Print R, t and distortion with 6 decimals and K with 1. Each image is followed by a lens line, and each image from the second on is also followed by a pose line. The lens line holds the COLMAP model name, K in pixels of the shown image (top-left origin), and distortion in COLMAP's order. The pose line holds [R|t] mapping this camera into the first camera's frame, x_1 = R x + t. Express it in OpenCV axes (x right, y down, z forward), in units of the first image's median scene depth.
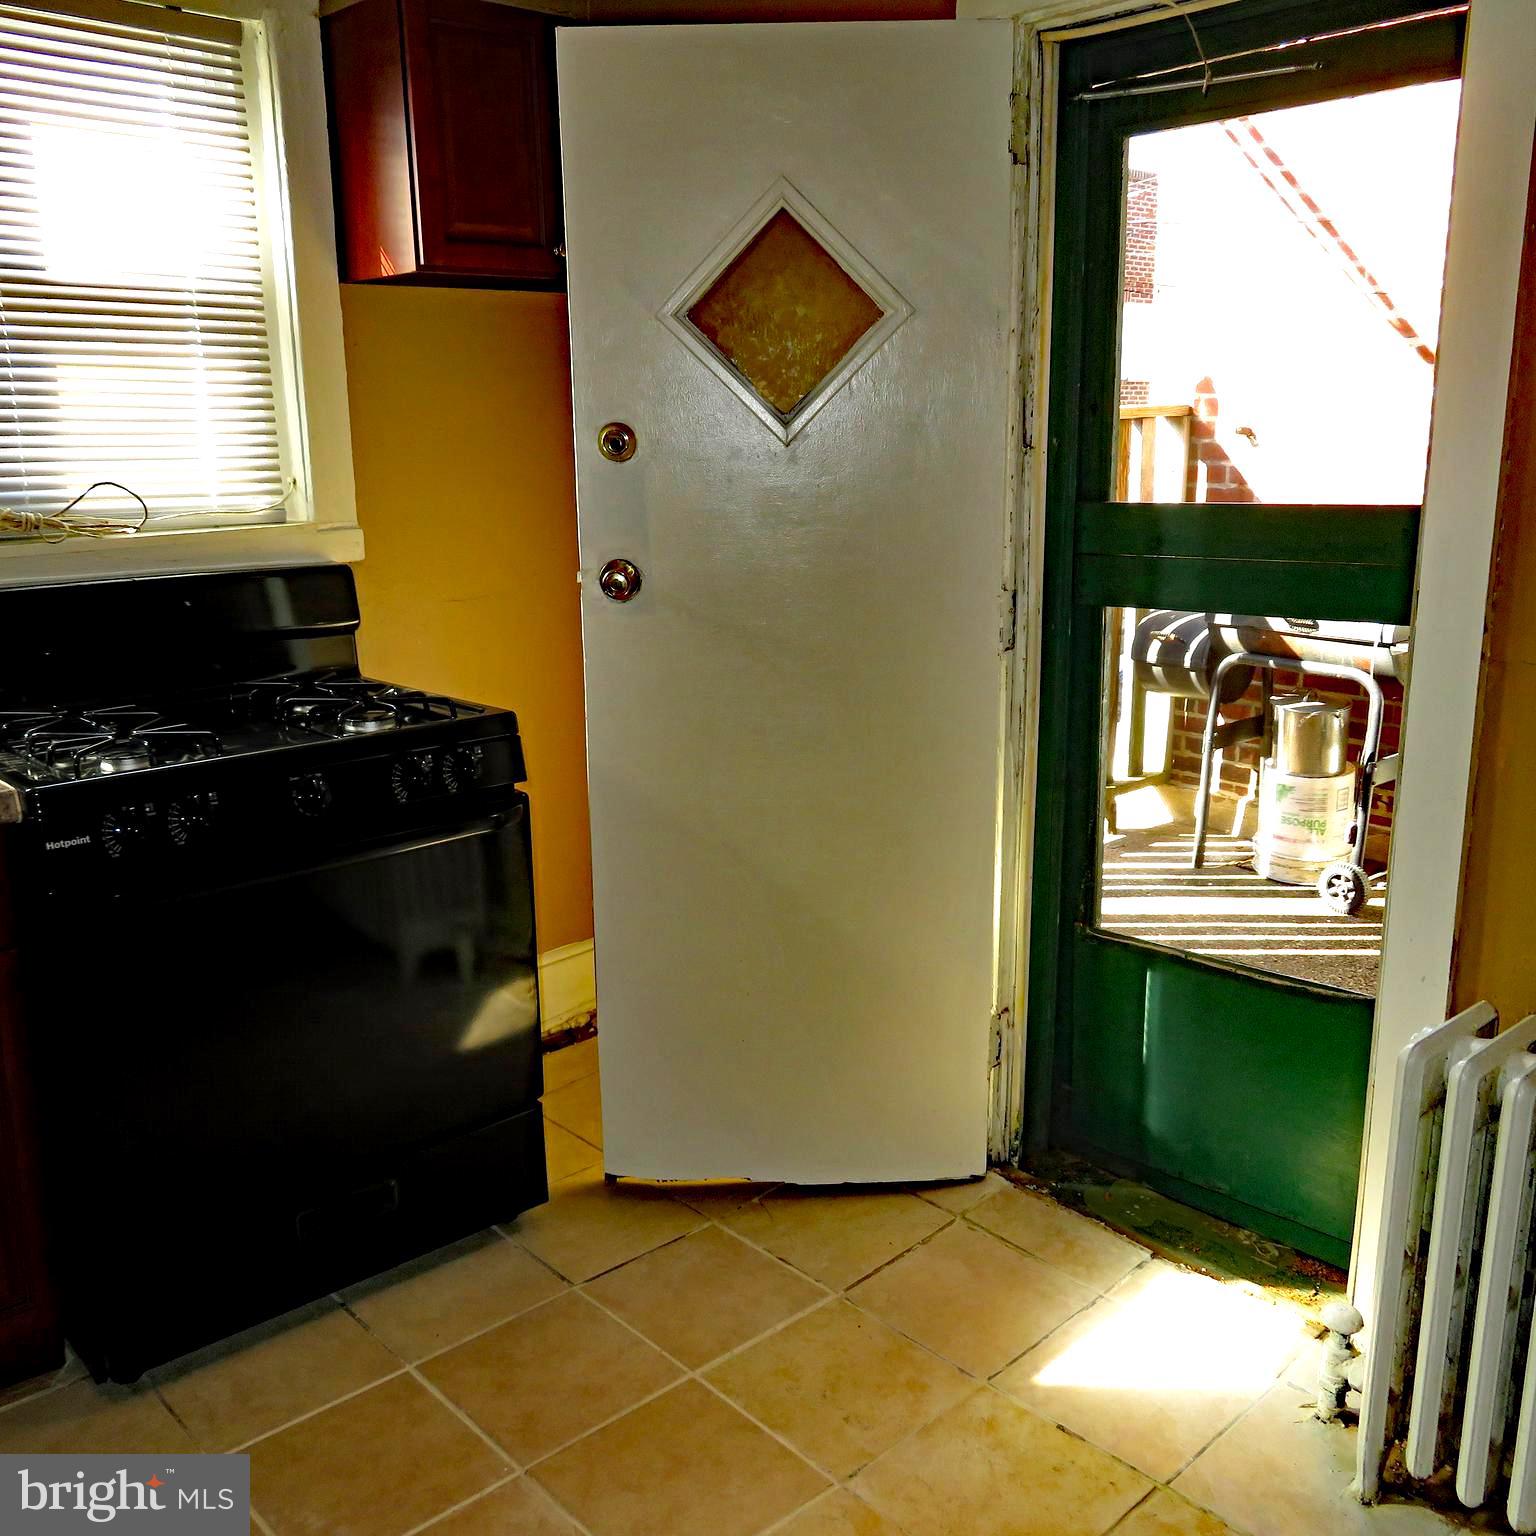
lens RADIAL K [[1480.7, 0, 771.6], [0, 1480.7, 769.0], [0, 0, 1]] dist [0.010289, 0.000000]
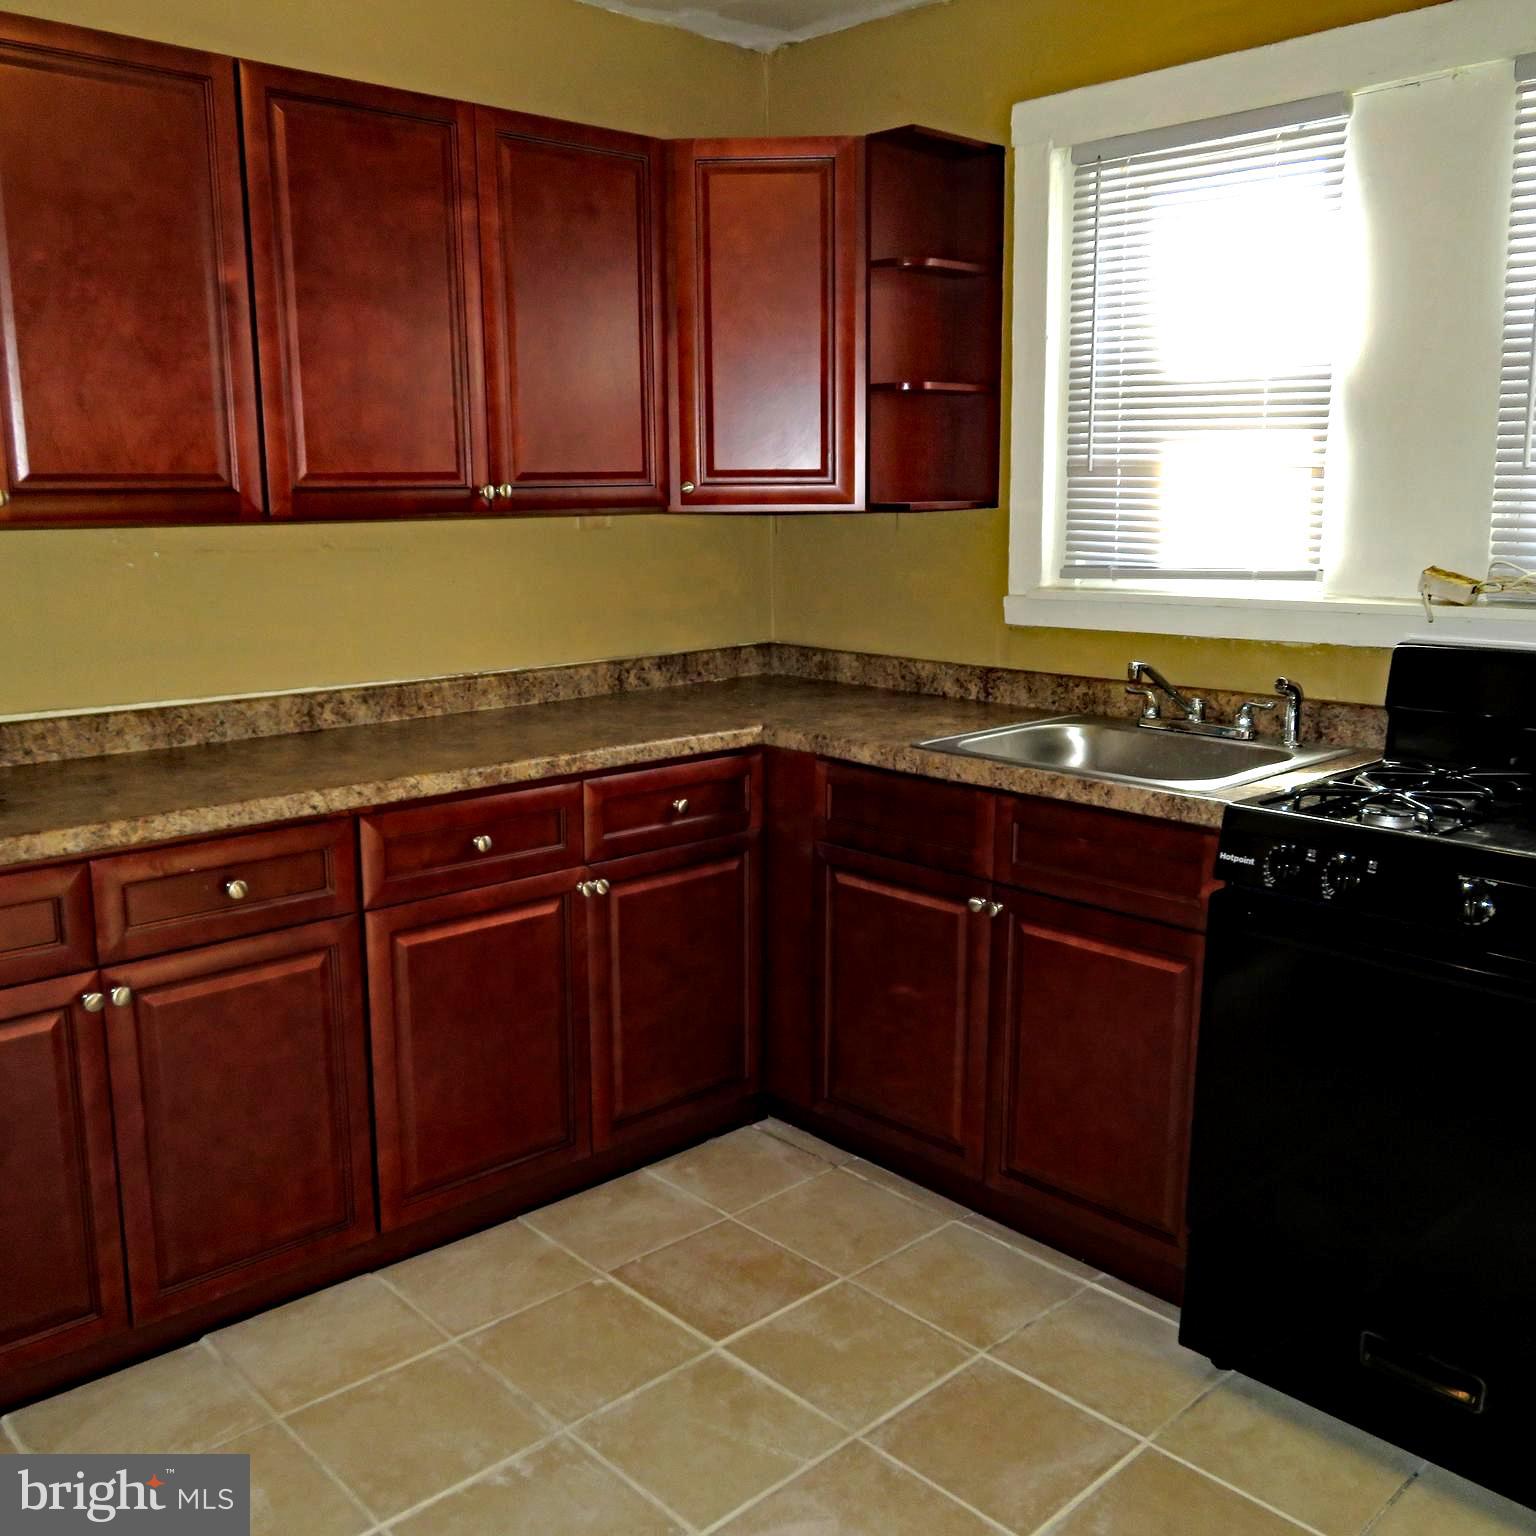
lens RADIAL K [[1480.7, 0, 751.2], [0, 1480.7, 772.5], [0, 0, 1]] dist [0.010289, 0.000000]
pose [[0.019054, 0.190868, -0.981431, 0.485685], [-0.236644, 0.954578, 0.181052, -0.103405], [0.971409, 0.228800, 0.063357, 0.456613]]
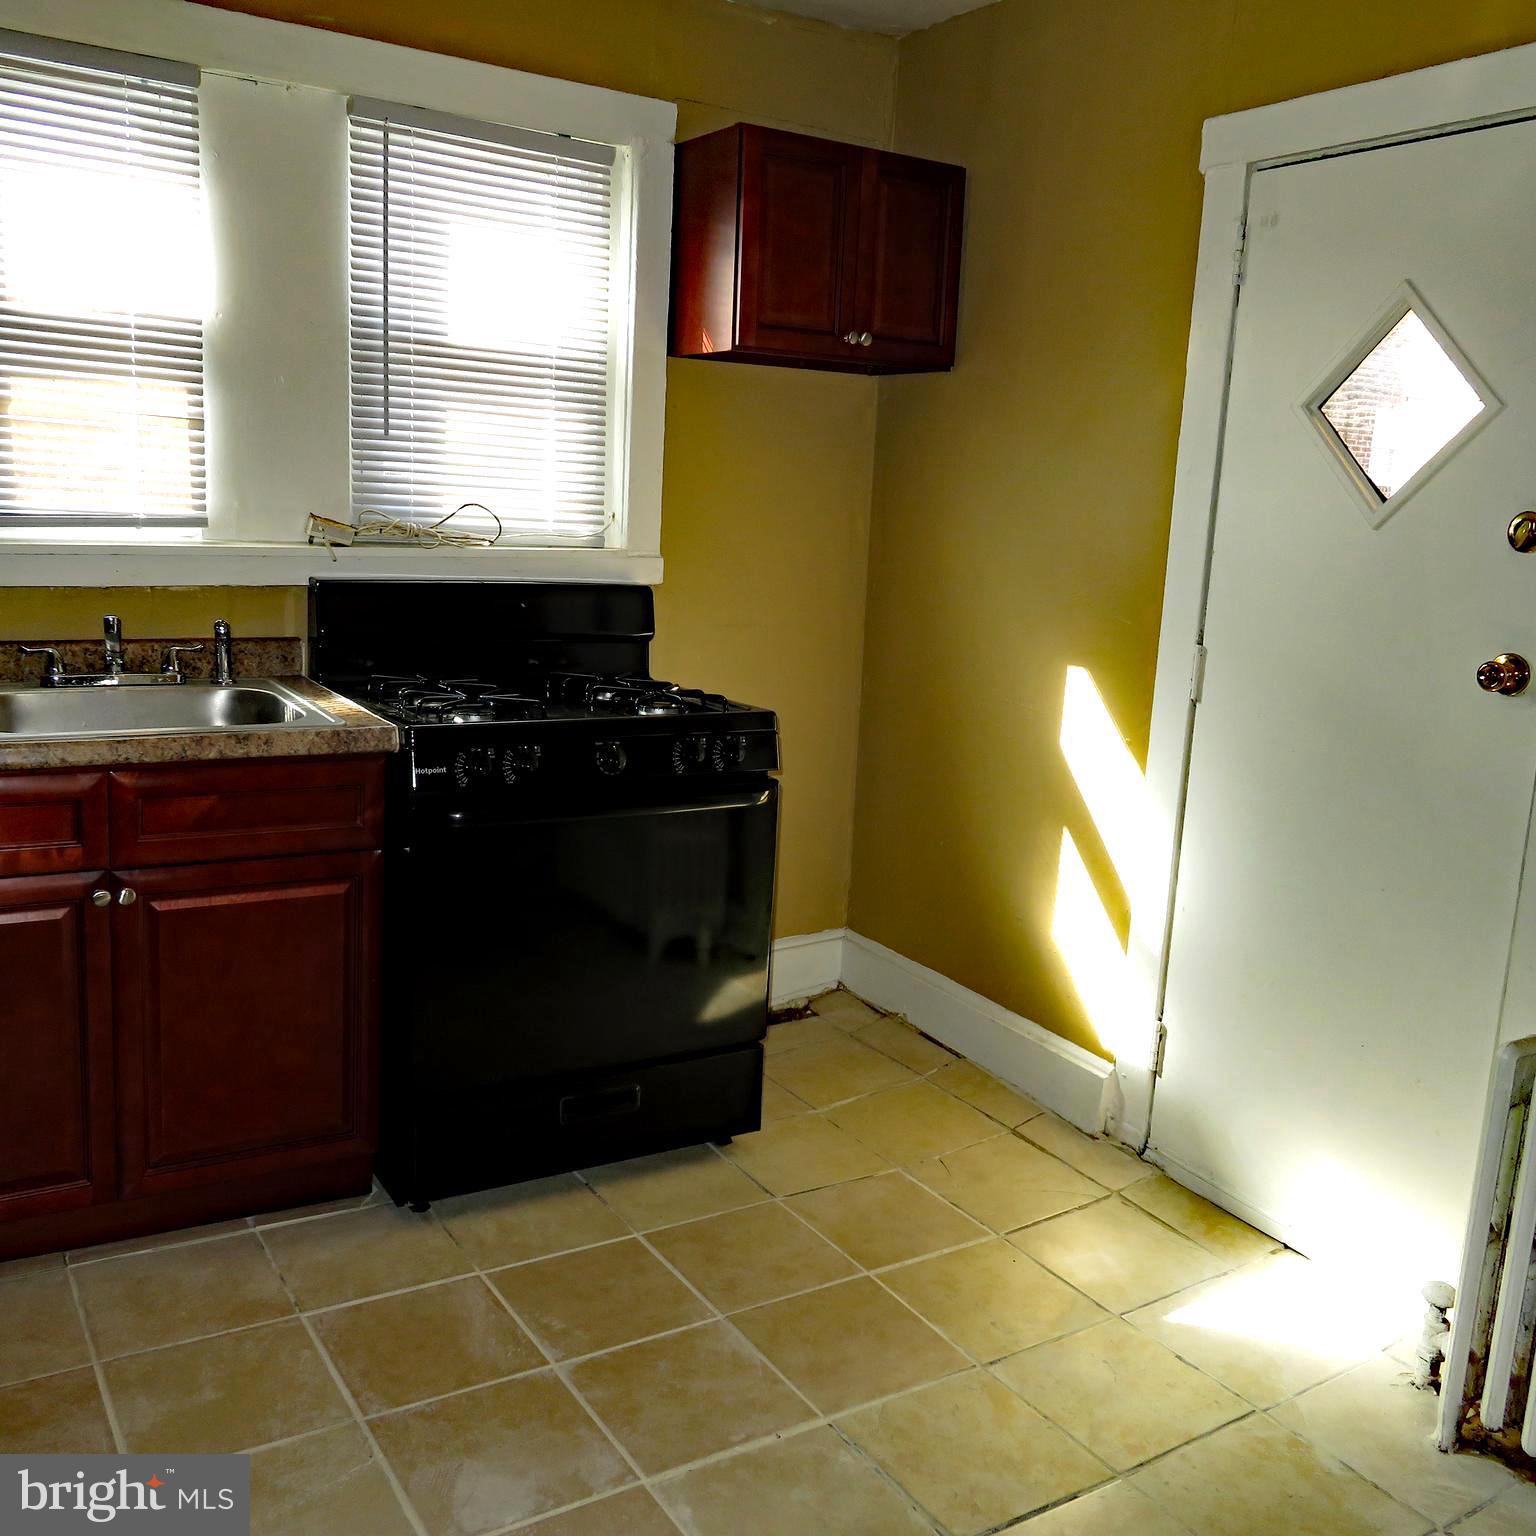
lens RADIAL K [[1480.7, 0, 778.6], [0, 1480.7, 766.2], [0, 0, 1]] dist [0.010289, 0.000000]
pose [[0.983284, 0.092451, -0.156858, 0.023202], [-0.100619, 0.993910, -0.044938, 0.059611], [0.151748, 0.059970, 0.986598, -0.189178]]
